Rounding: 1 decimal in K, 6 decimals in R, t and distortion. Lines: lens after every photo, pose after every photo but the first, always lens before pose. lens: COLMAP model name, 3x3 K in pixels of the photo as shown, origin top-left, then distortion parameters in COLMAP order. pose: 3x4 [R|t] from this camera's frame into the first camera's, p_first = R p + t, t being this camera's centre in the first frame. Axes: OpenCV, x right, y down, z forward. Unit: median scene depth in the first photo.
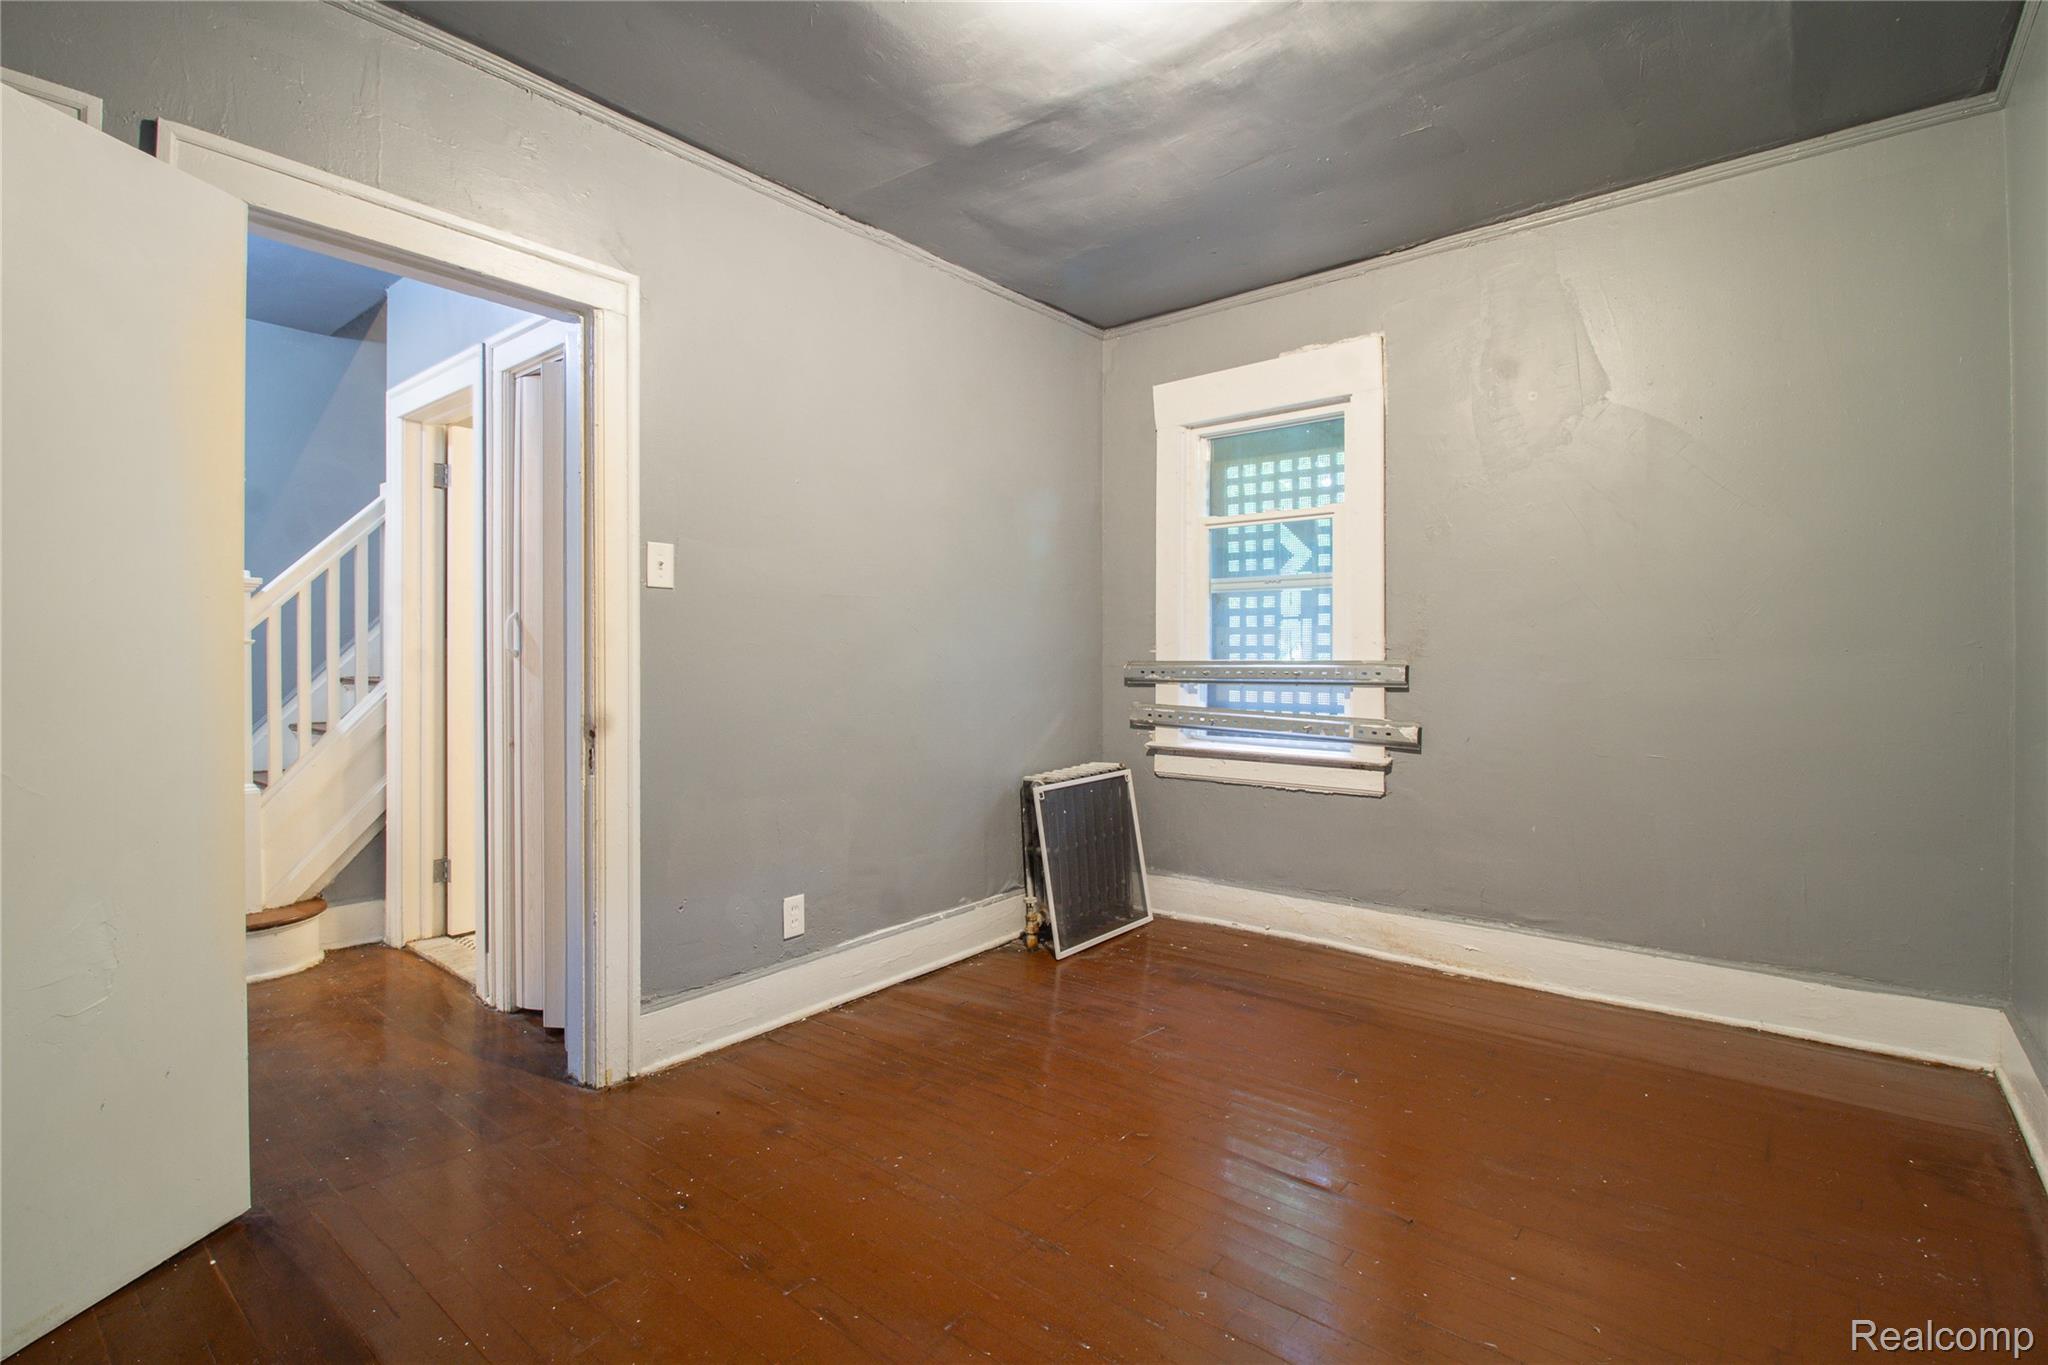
lens RADIAL K [[985.0, 0, 1026.8], [0, 985.0, 654.2], [0, 0, 1]] dist [0.000039, -0.005527]
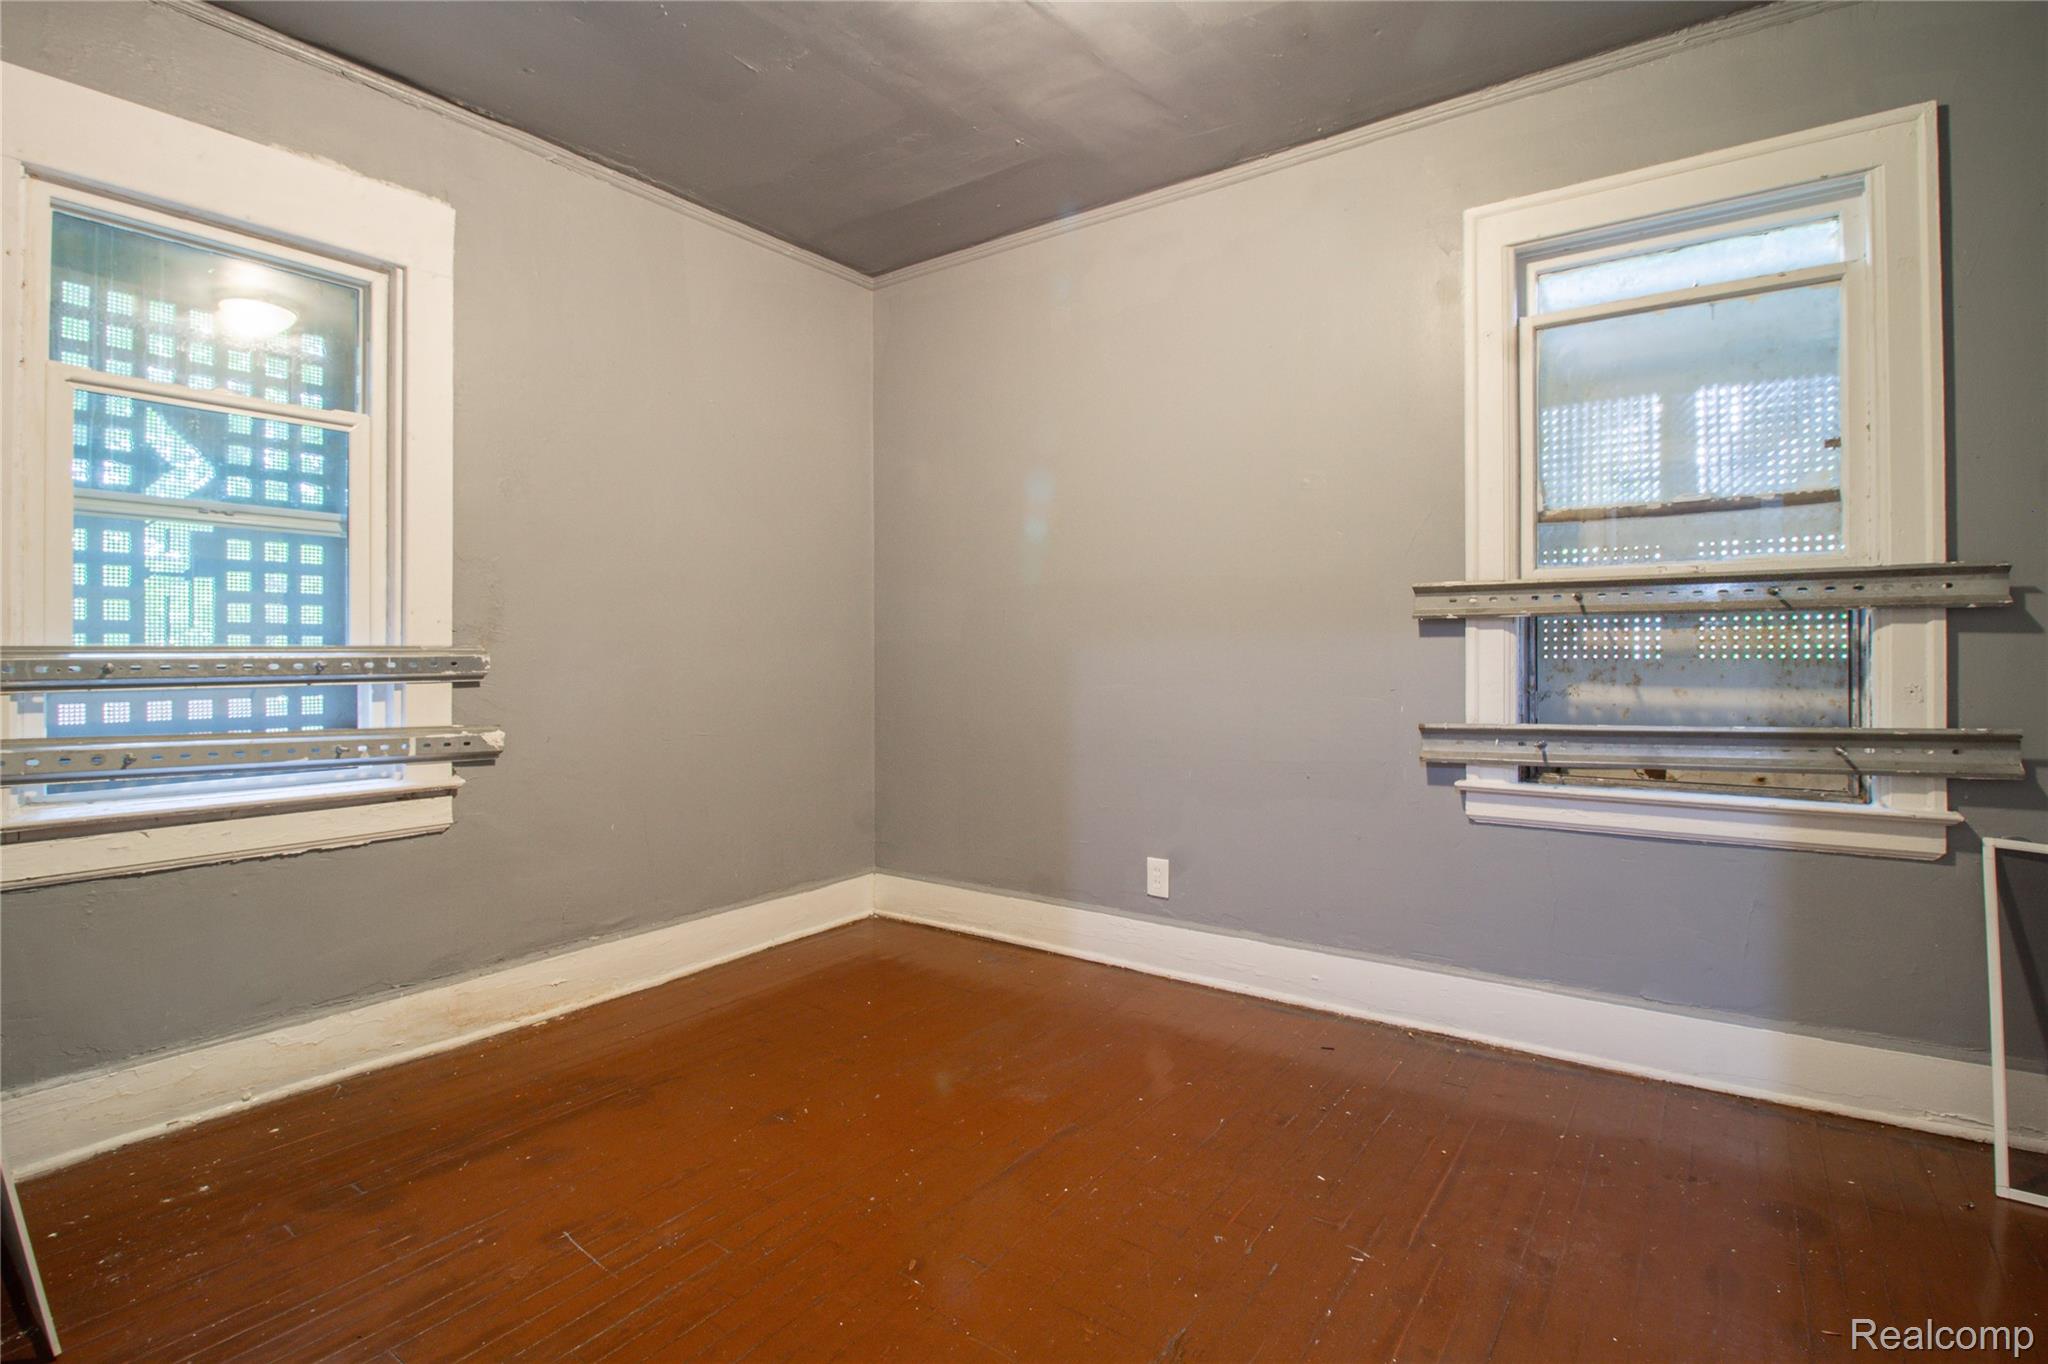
lens RADIAL K [[985.0, 0, 1026.8], [0, 985.0, 653.7], [0, 0, 1]] dist [0.000039, -0.005527]
pose [[-0.065973, 0.000464, 0.997821, -0.406691], [0.003646, 0.999993, -0.000224, 0.014392], [-0.997815, 0.003624, -0.065974, 0.617108]]
